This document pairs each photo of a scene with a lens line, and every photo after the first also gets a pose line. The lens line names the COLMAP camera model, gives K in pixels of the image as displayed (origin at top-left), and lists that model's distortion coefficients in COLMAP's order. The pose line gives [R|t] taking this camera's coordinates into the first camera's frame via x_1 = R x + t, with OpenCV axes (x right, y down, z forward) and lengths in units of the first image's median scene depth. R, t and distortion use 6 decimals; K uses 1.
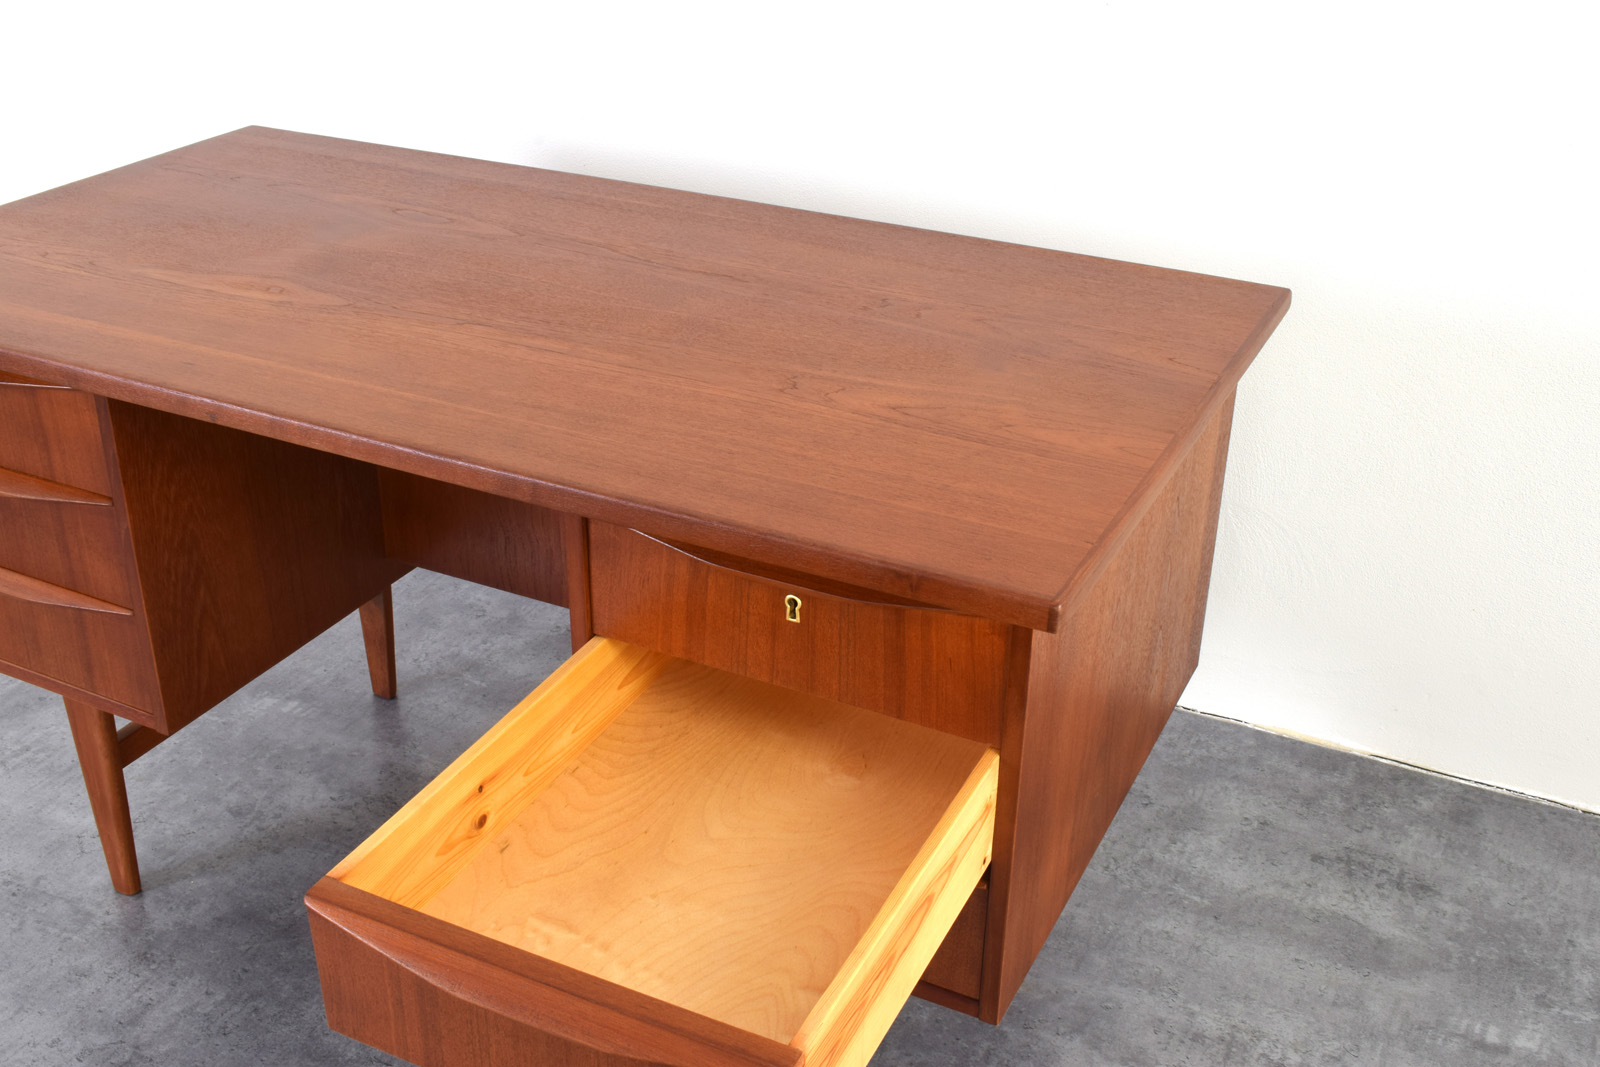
lens RADIAL K [[1715.7, 0, 800.0], [0, 1715.7, 533.5], [0, 0, 1]] dist [-0.078667, 0.023786]
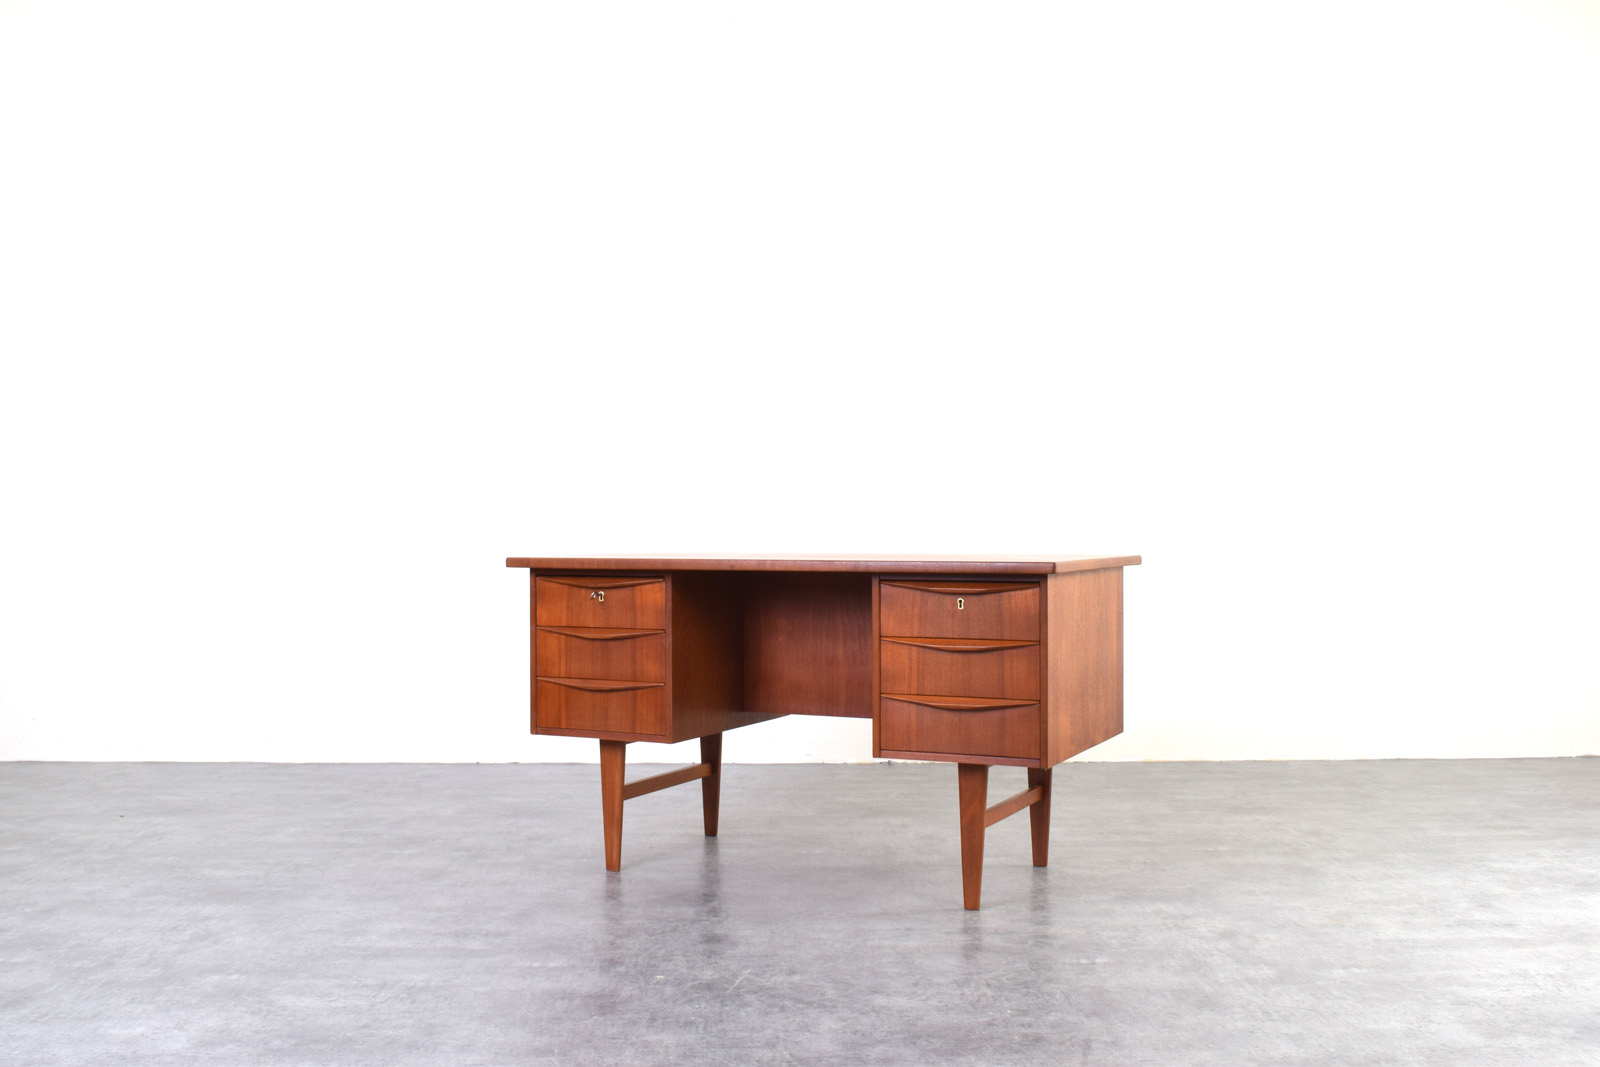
lens RADIAL K [[1603.7, 0, 800.0], [0, 1603.7, 533.5], [0, 0, 1]] dist [-0.011987, -0.002761]
pose [[0.999774, -0.017308, 0.012352, -0.233419], [0.021042, 0.889043, -0.457339, 0.892261], [-0.003066, 0.457496, 0.889207, -1.080412]]
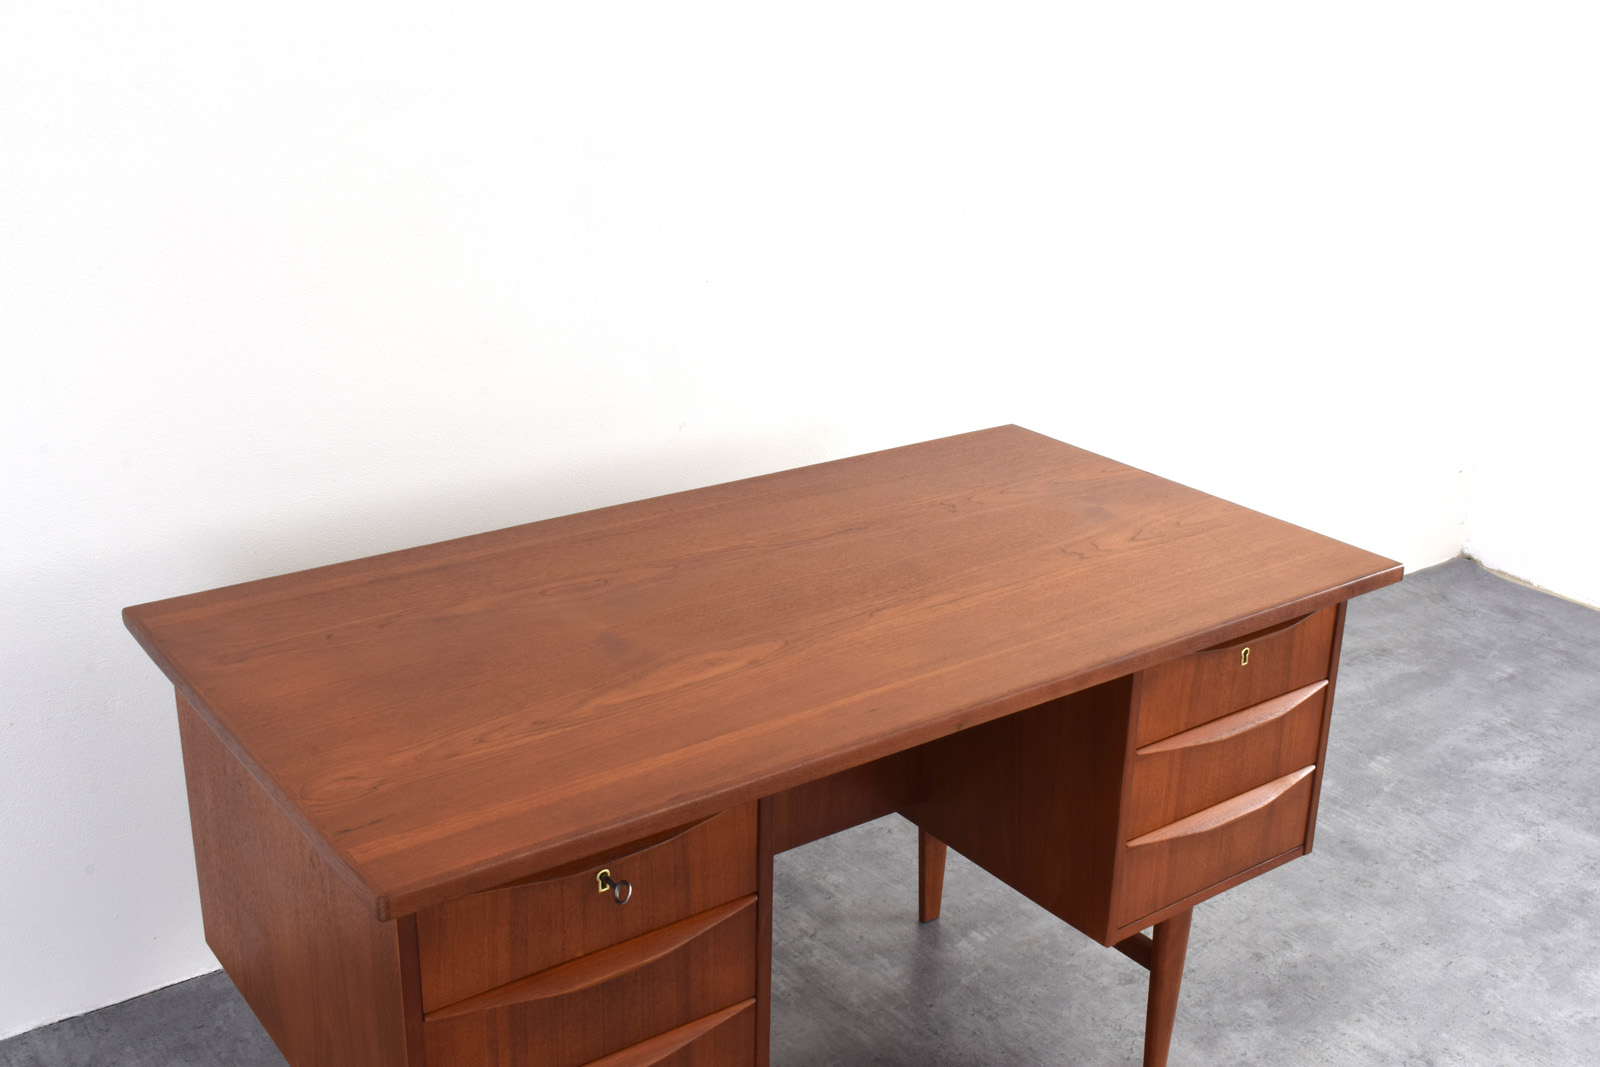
lens RADIAL K [[1715.7, 0, 800.0], [0, 1715.7, 533.5], [0, 0, 1]] dist [-0.078667, 0.023786]
pose [[0.463893, -0.312089, 0.829098, -1.169762], [0.396882, 0.909932, 0.120455, -0.329366], [-0.792015, 0.273175, 0.545974, 0.340570]]
